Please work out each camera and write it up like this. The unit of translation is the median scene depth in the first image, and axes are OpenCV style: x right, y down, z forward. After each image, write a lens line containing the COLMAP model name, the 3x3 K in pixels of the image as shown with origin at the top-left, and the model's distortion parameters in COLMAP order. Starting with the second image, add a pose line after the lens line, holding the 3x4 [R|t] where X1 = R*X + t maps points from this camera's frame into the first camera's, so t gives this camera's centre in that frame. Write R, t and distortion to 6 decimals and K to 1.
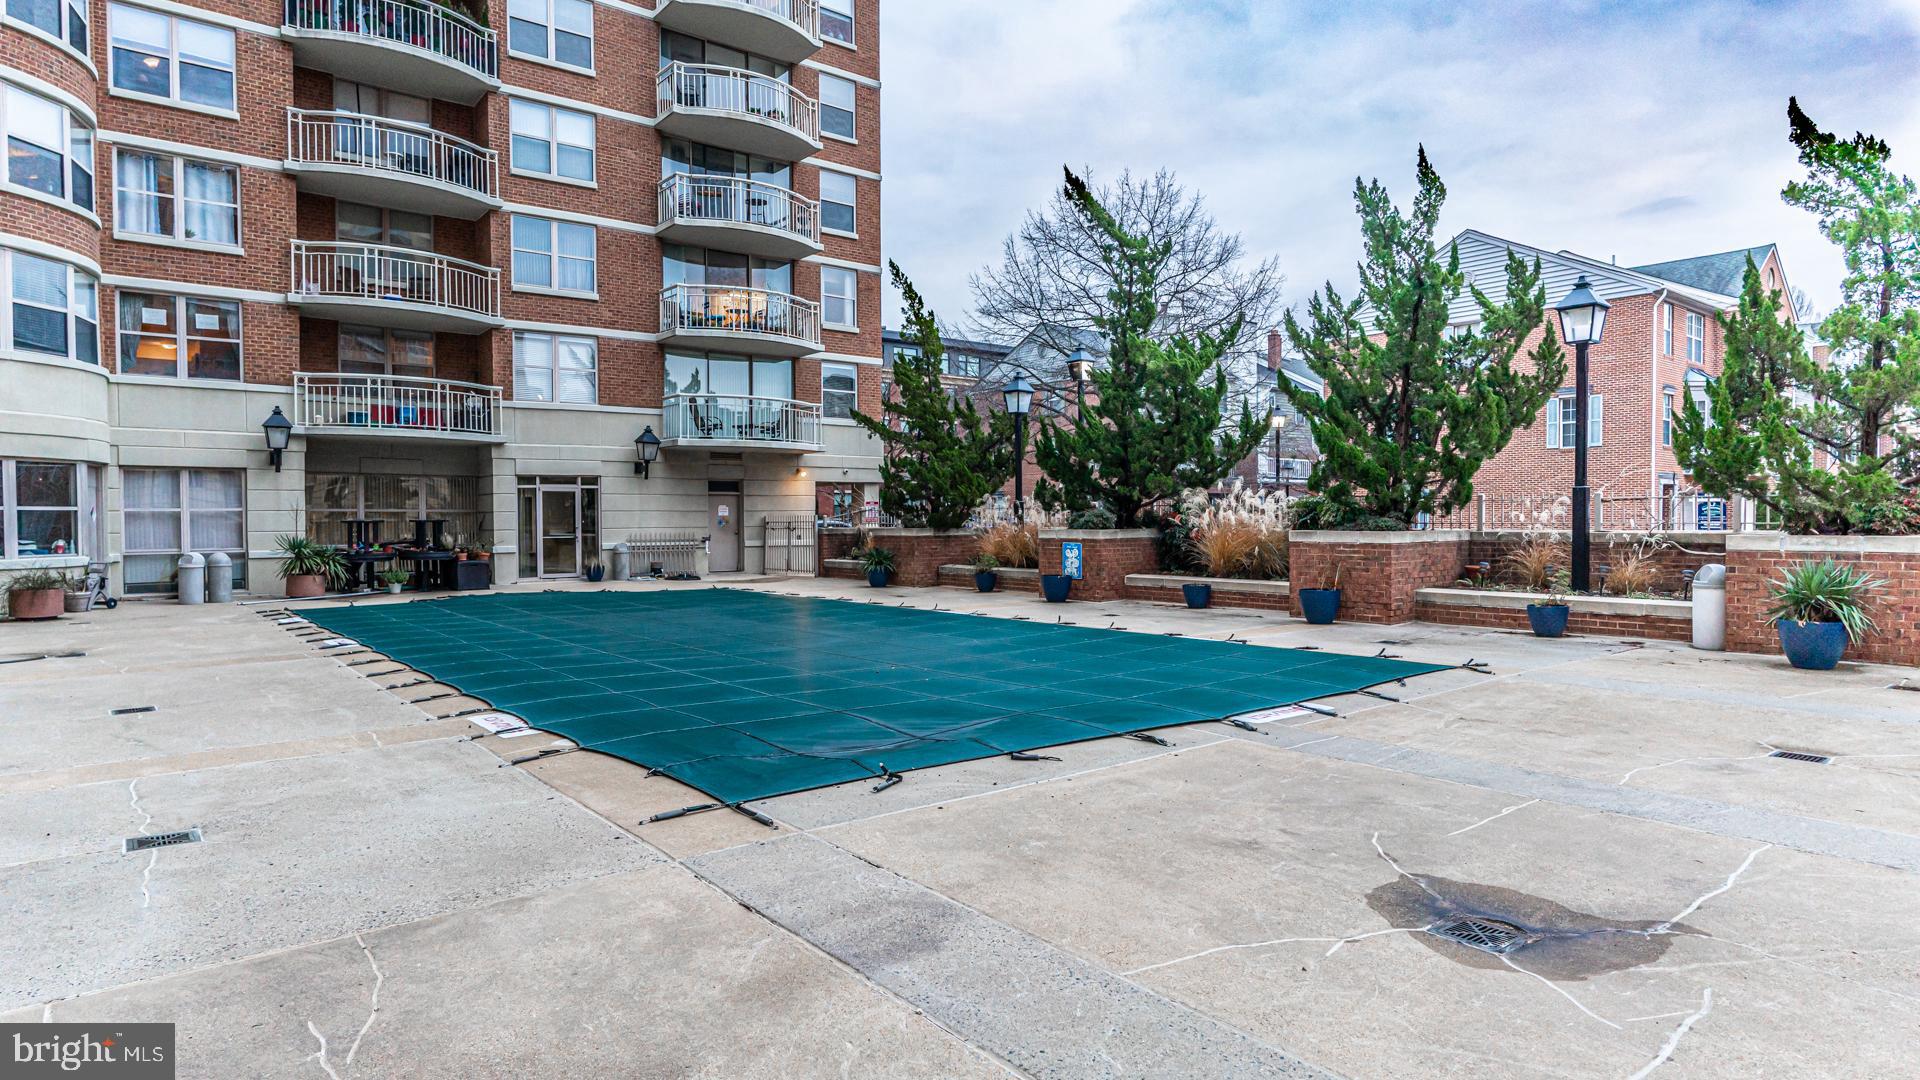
lens RADIAL K [[1042.4, 0, 966.6], [0, 1042.4, 522.9], [0, 0, 1]] dist [0.000624, 0.003080]
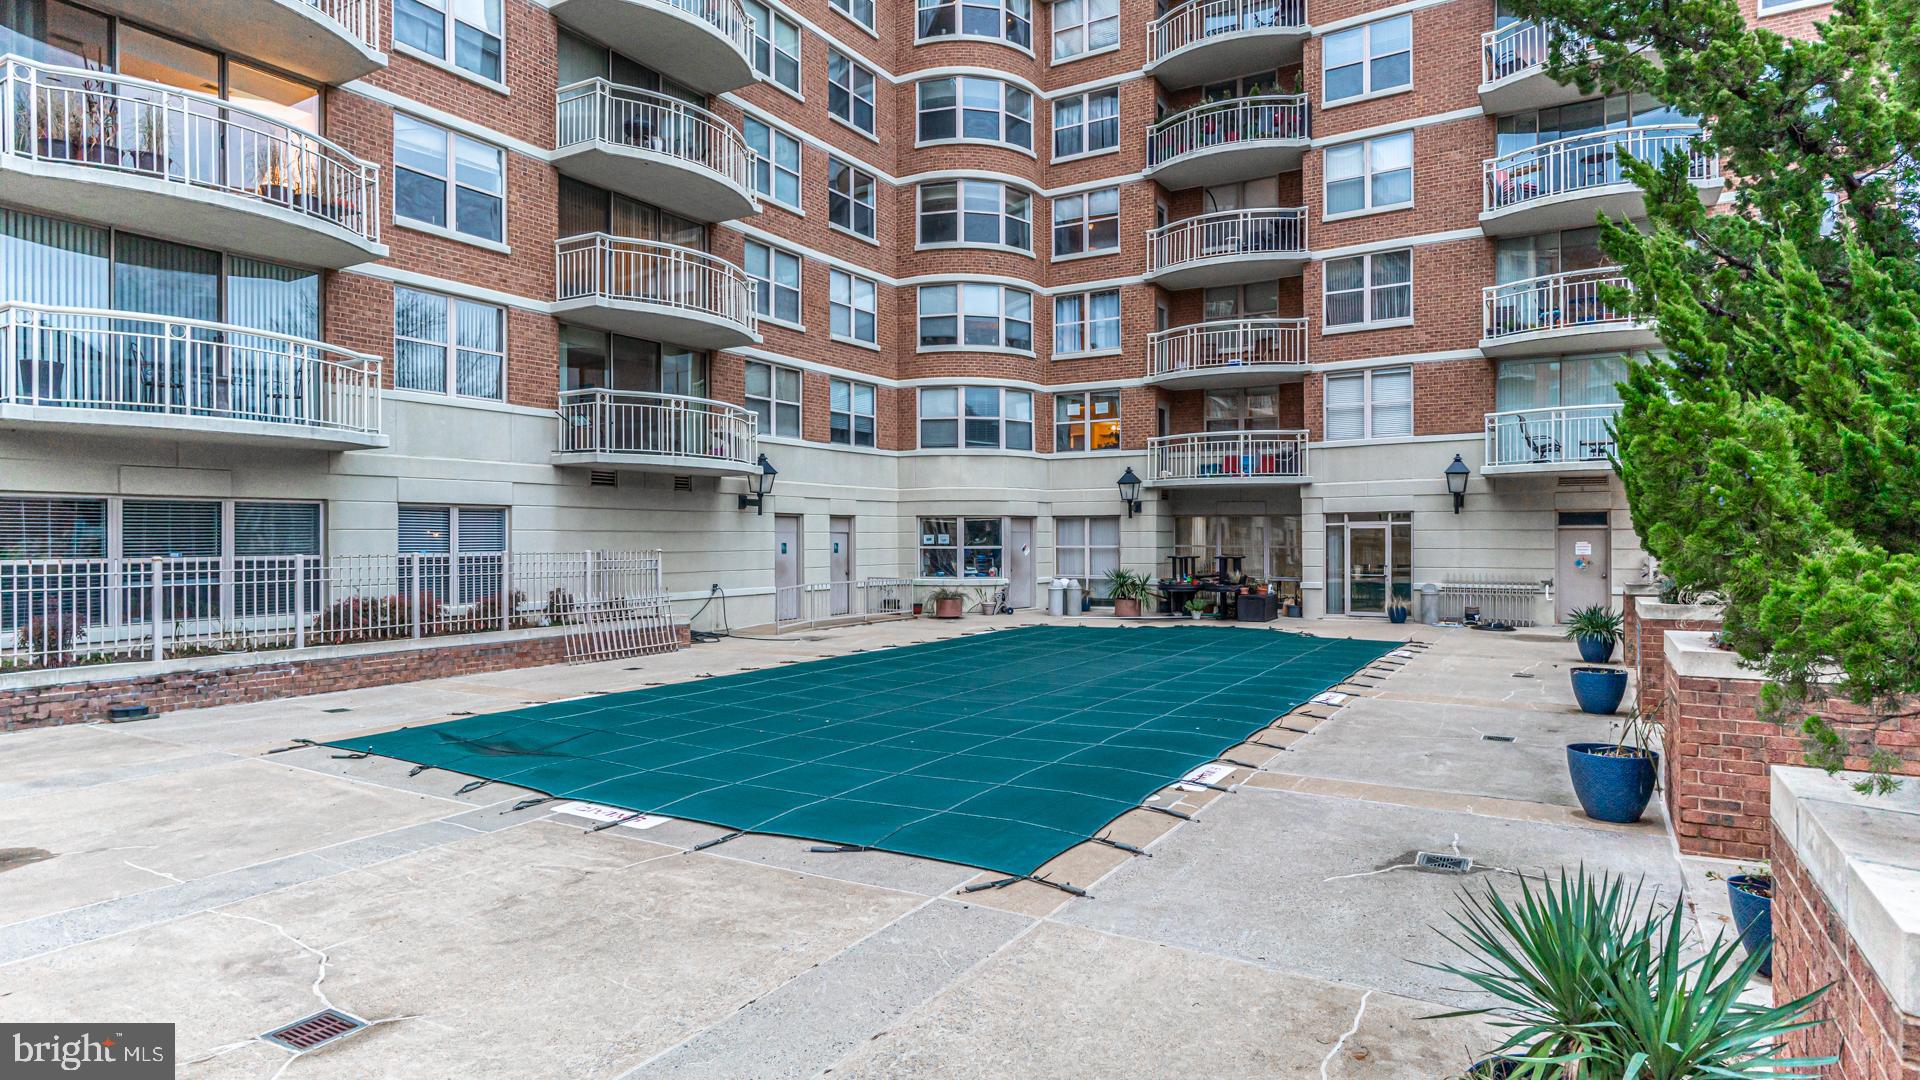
lens RADIAL K [[1042.4, 0, 969.2], [0, 1042.4, 538.3], [0, 0, 1]] dist [0.000624, 0.003080]
pose [[0.352210, -0.008370, -0.935883, 0.409657], [-0.013577, 0.999809, -0.014052, -0.002210], [0.935822, 0.017656, 0.352029, 0.316031]]
